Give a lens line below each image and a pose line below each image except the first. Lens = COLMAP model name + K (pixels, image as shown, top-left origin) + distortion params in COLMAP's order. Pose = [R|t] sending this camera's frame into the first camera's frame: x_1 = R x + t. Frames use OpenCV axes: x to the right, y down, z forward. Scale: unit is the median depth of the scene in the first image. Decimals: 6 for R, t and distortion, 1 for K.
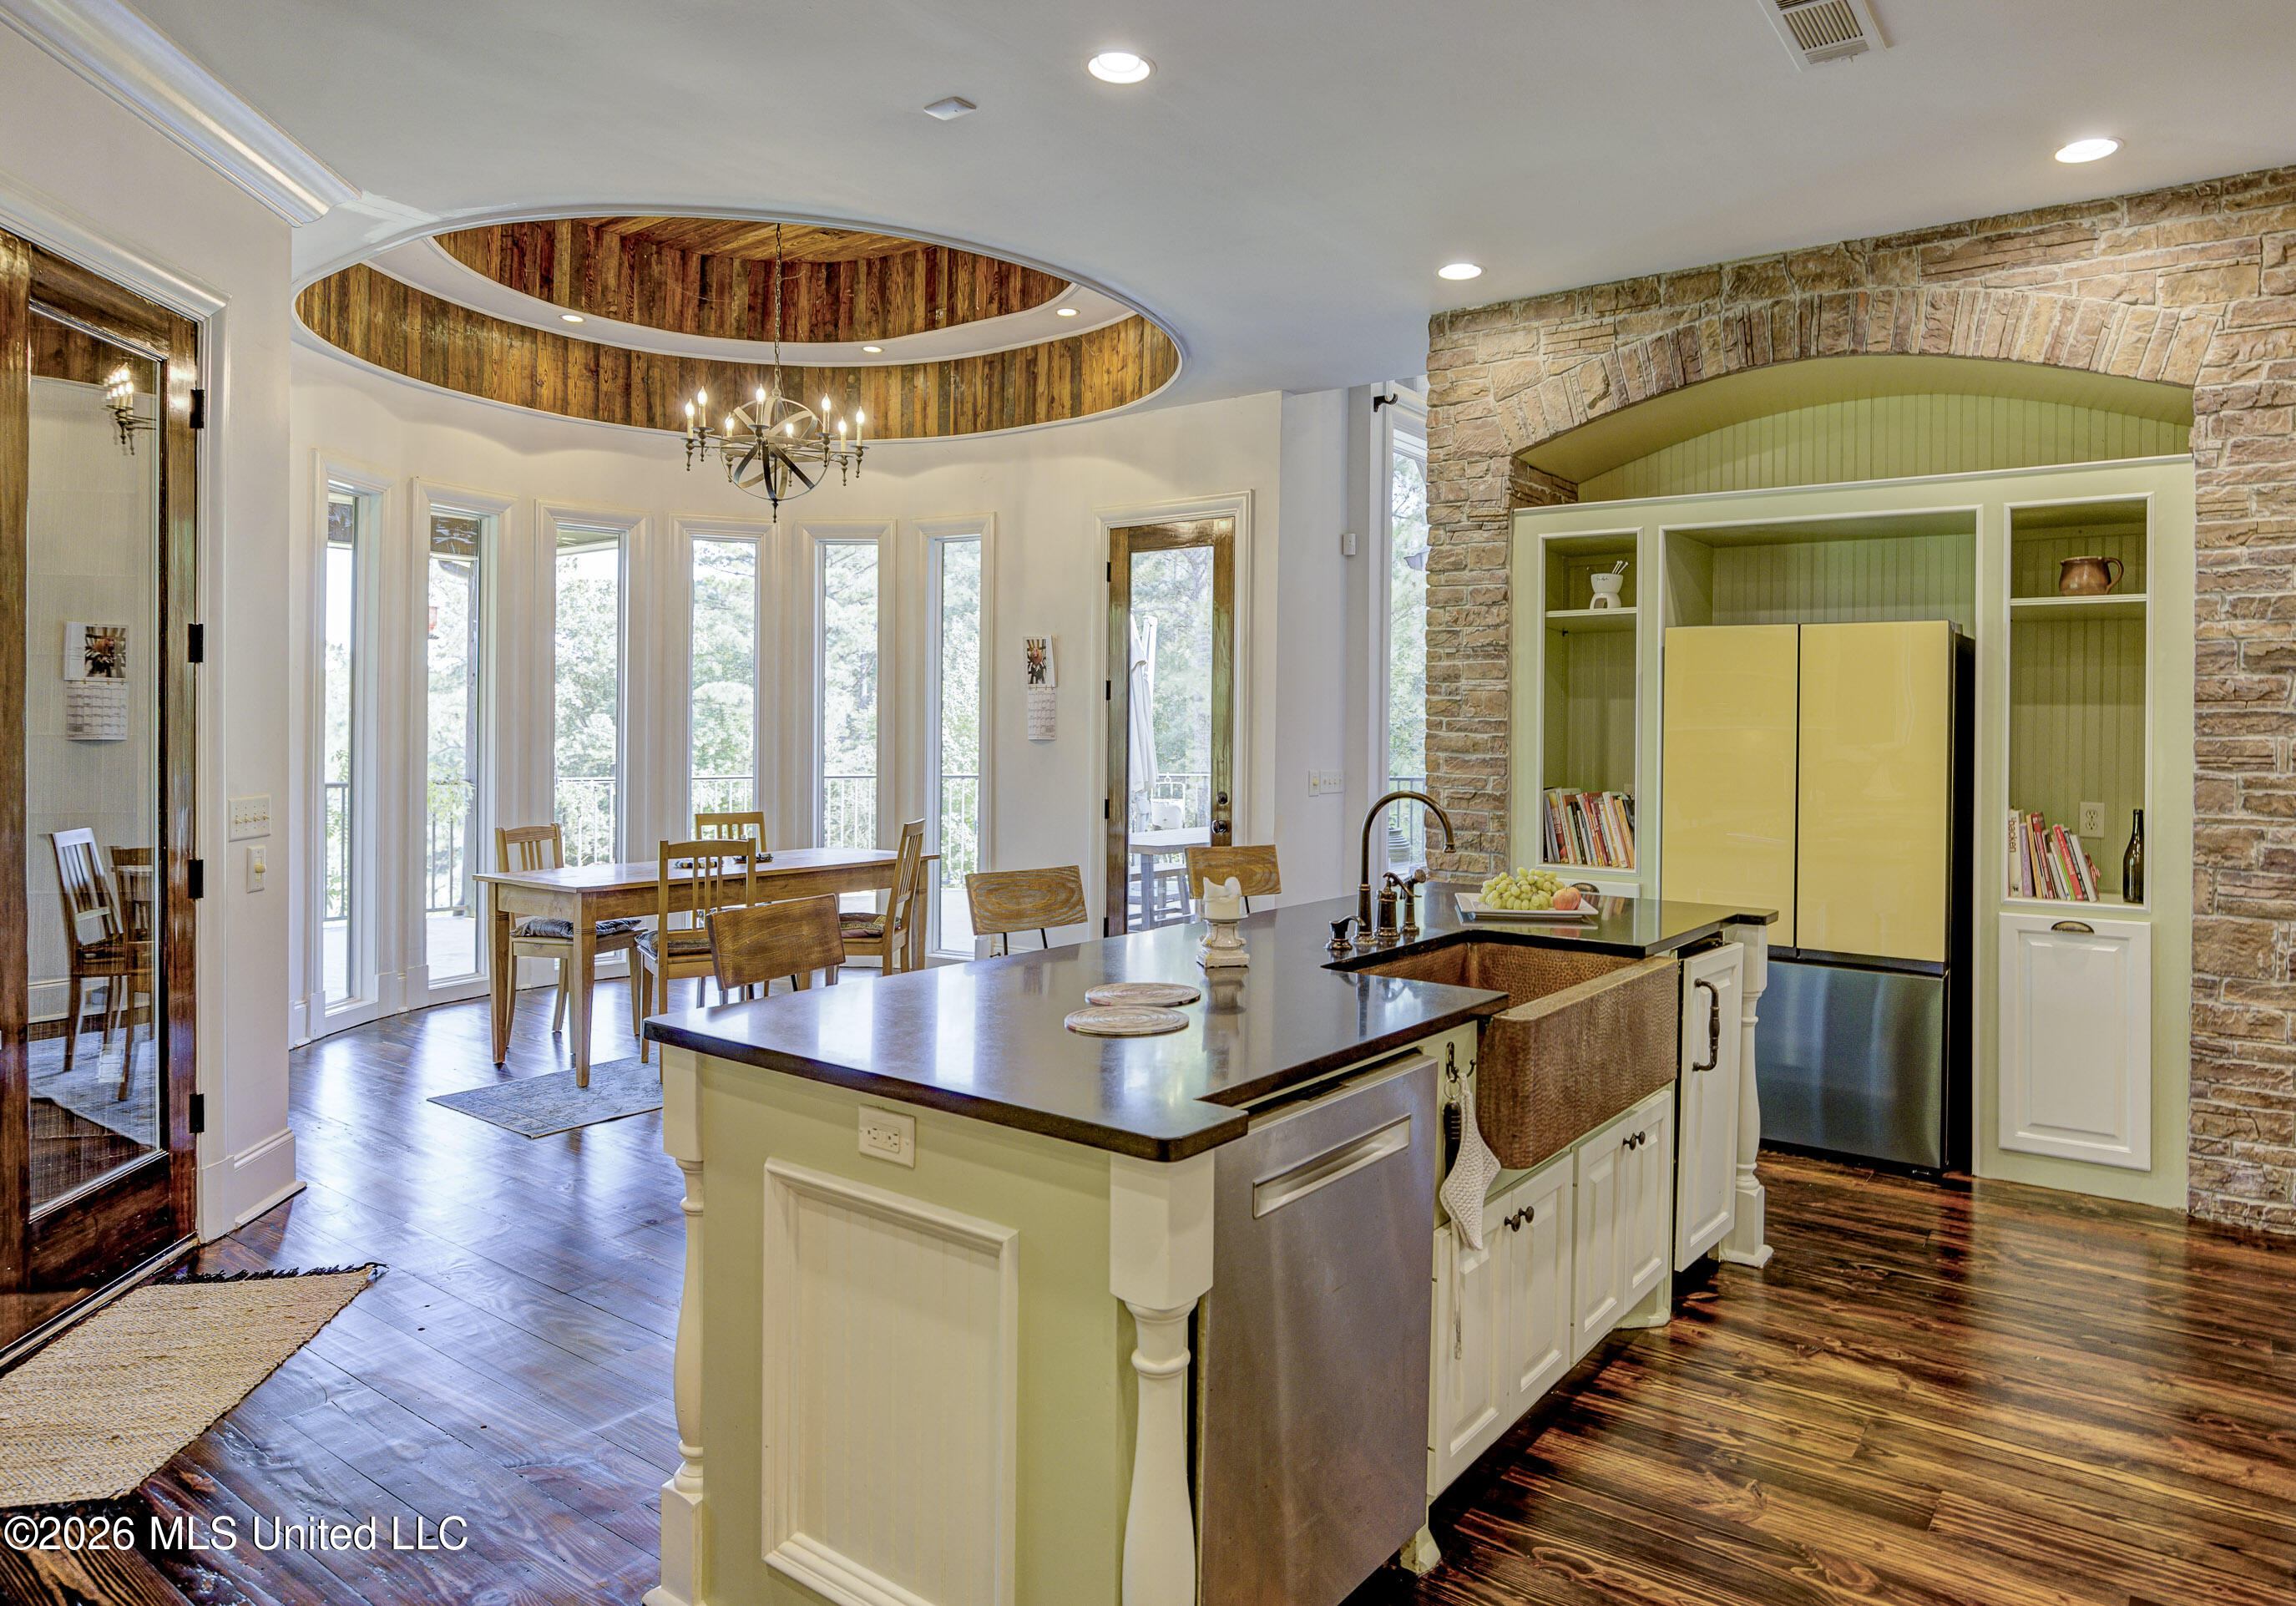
lens RADIAL K [[1392.6, 0, 1198.1], [0, 1392.6, 711.7], [0, 0, 1]] dist [-0.014079, -0.000802]
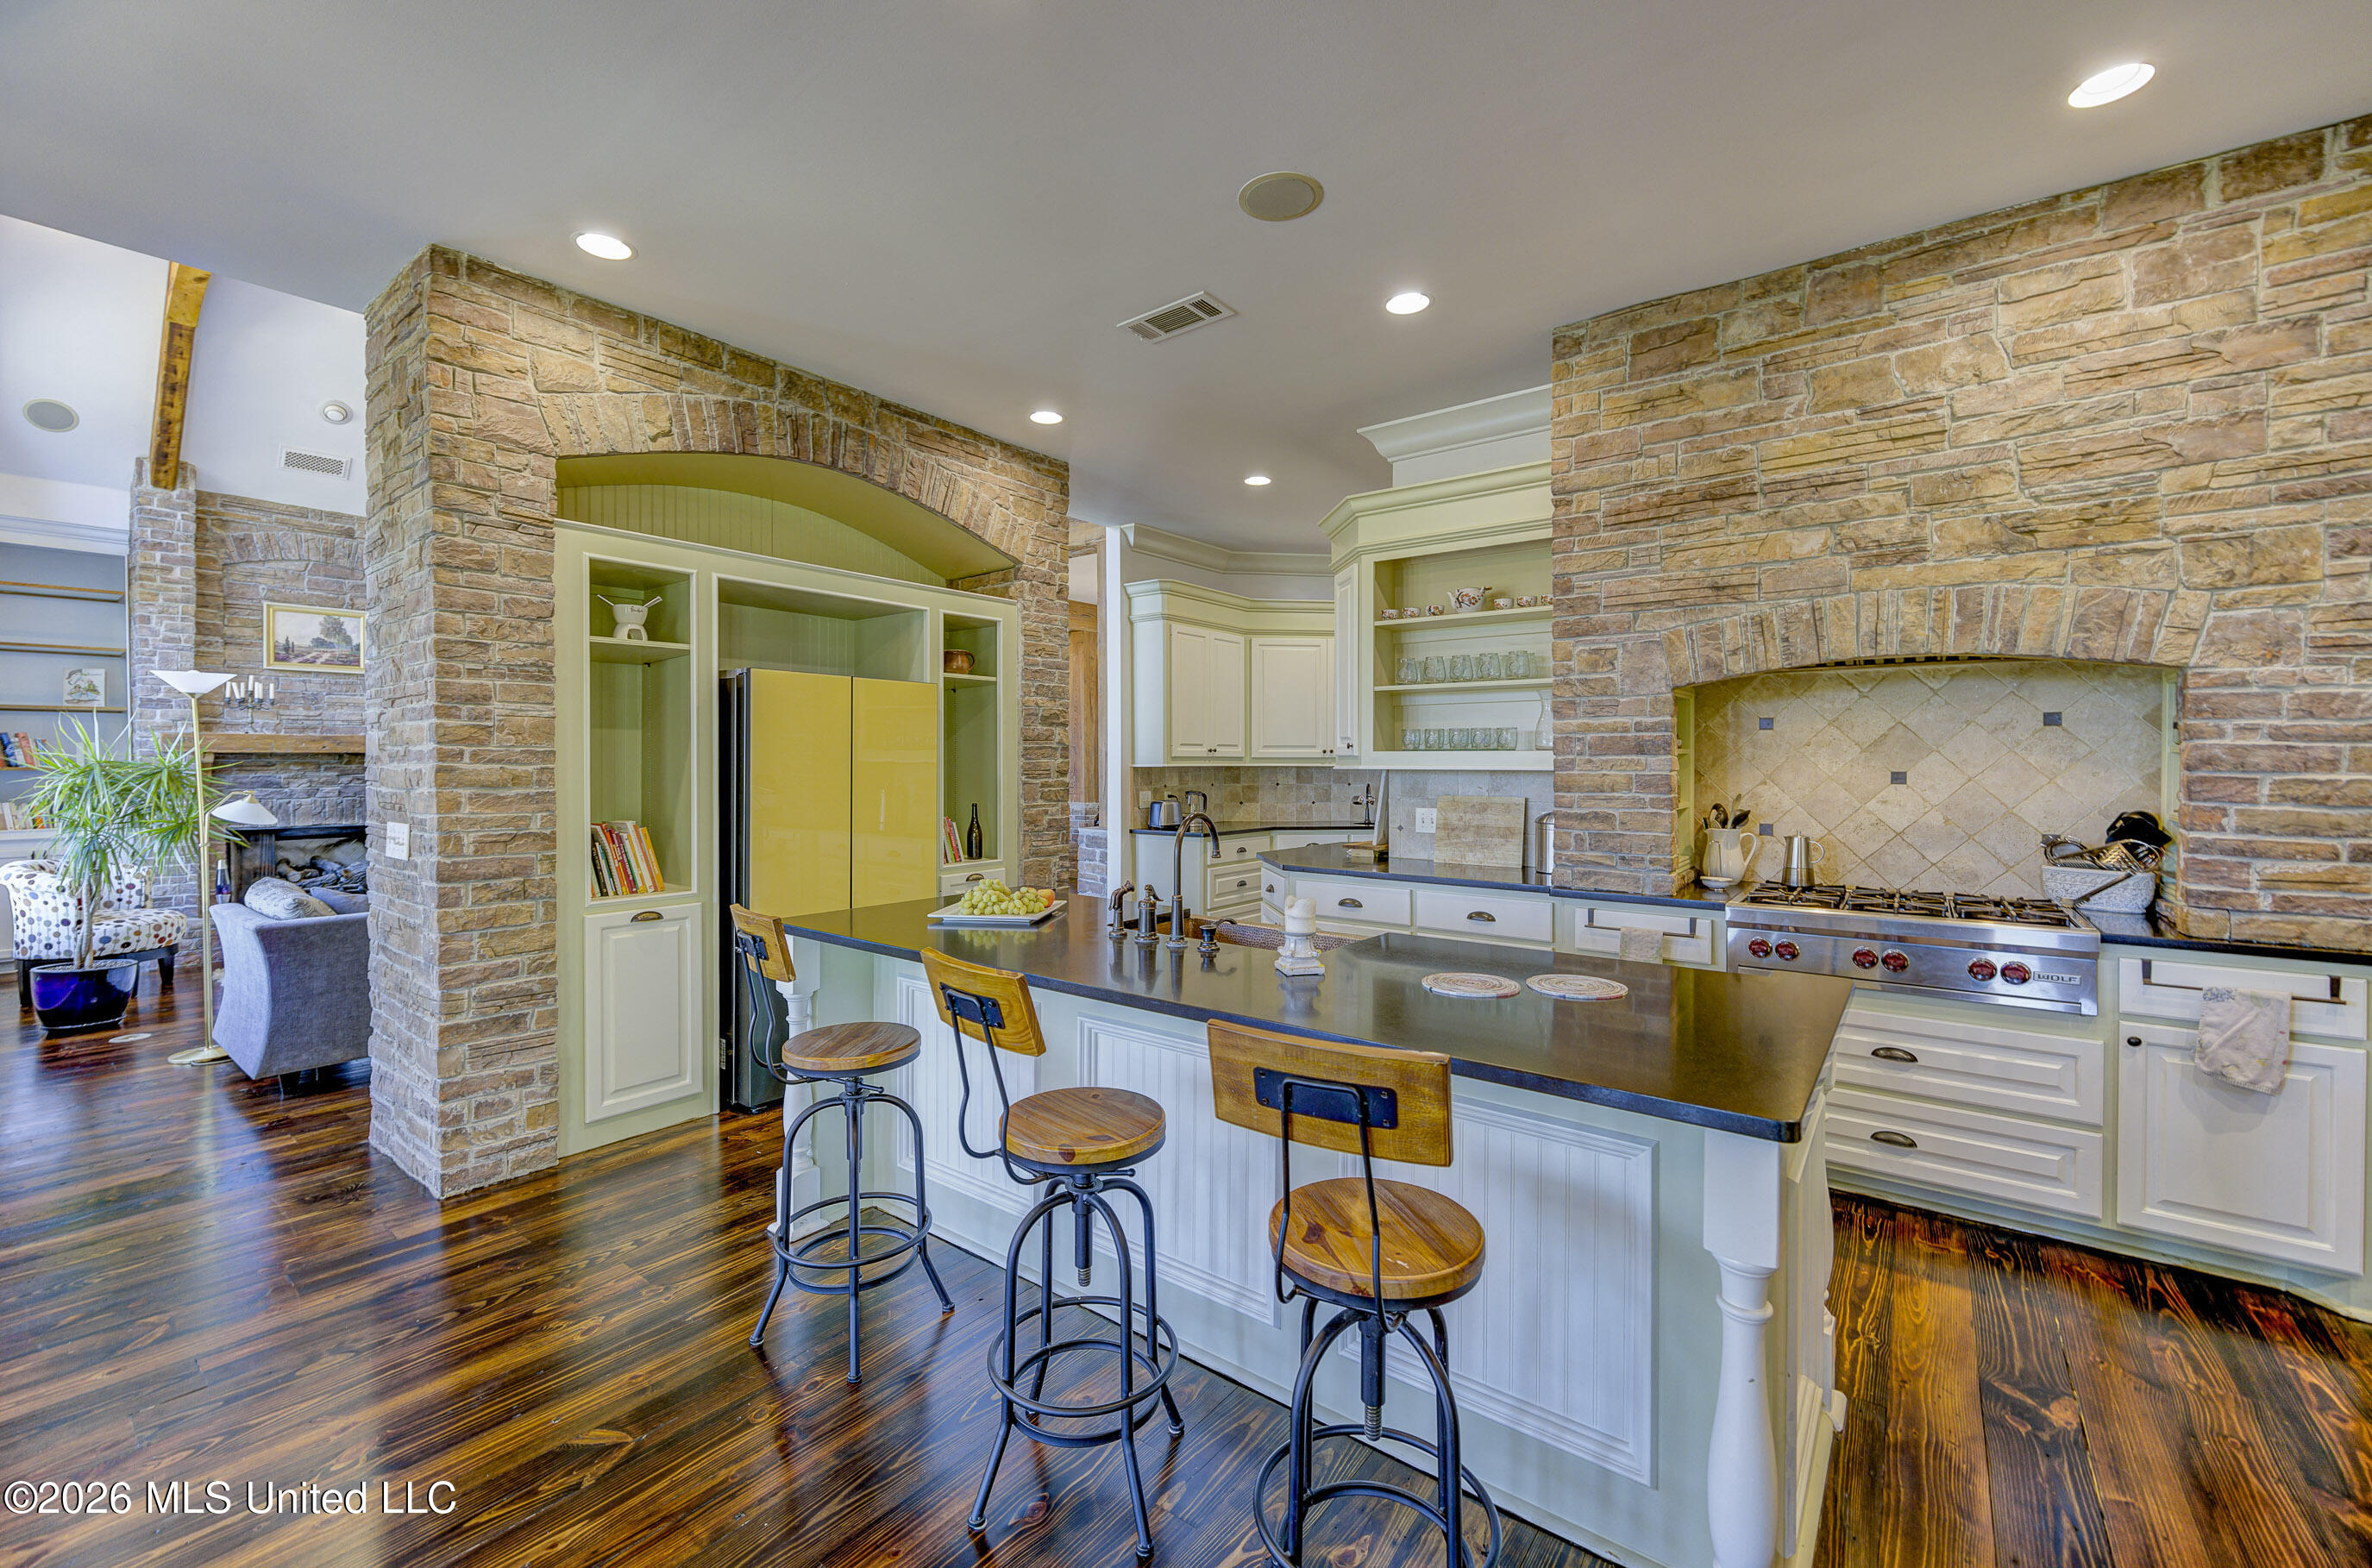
lens RADIAL K [[971.9, 0, 1164.7], [0, 971.9, 767.8], [0, 0, 1]] dist [-0.002892, -0.000422]
pose [[0.035598, -0.020264, 0.999161, -0.340916], [-0.008063, 0.999756, 0.020563, 0.001262], [-0.999334, -0.008788, 0.035426, 0.498926]]
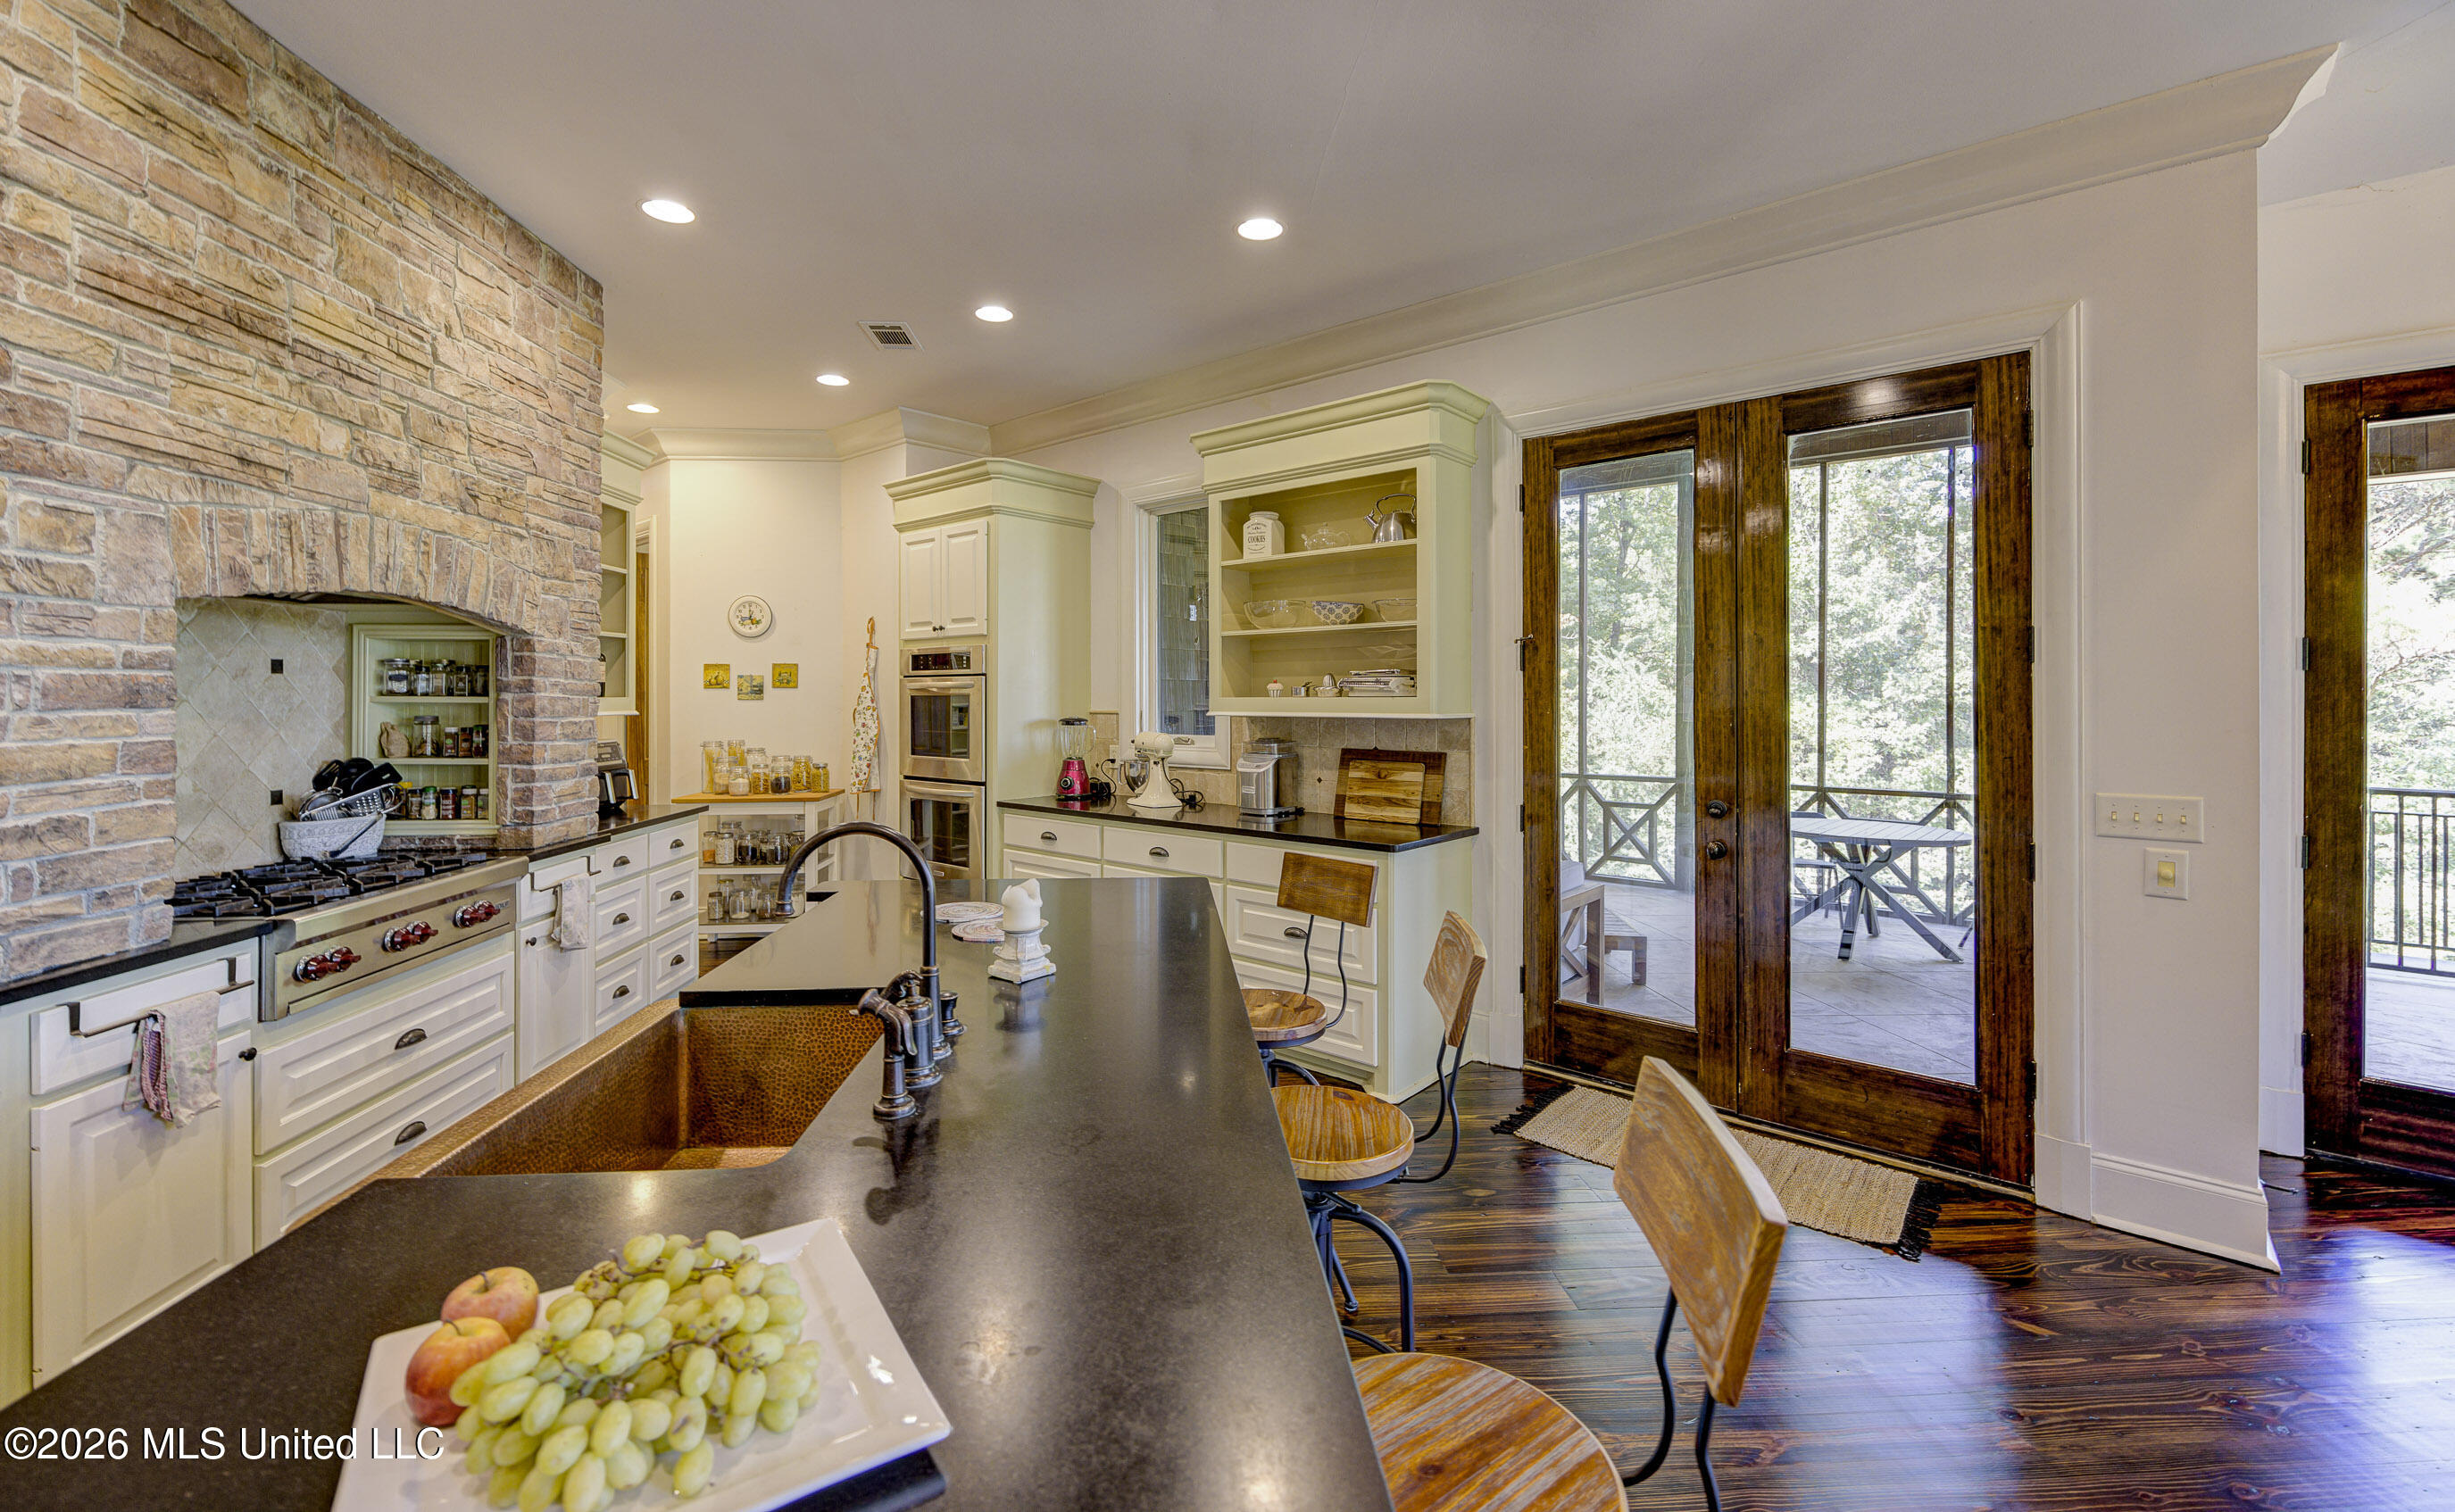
lens RADIAL K [[1035.8, 0, 1171.2], [0, 1035.8, 690.0], [0, 0, 1]] dist [-0.004665, -0.000937]
pose [[-0.778659, -0.011601, -0.627340, 0.186051], [-0.000063, 0.999831, -0.018411, 0.003272], [0.627448, -0.014296, -0.778527, 0.733139]]
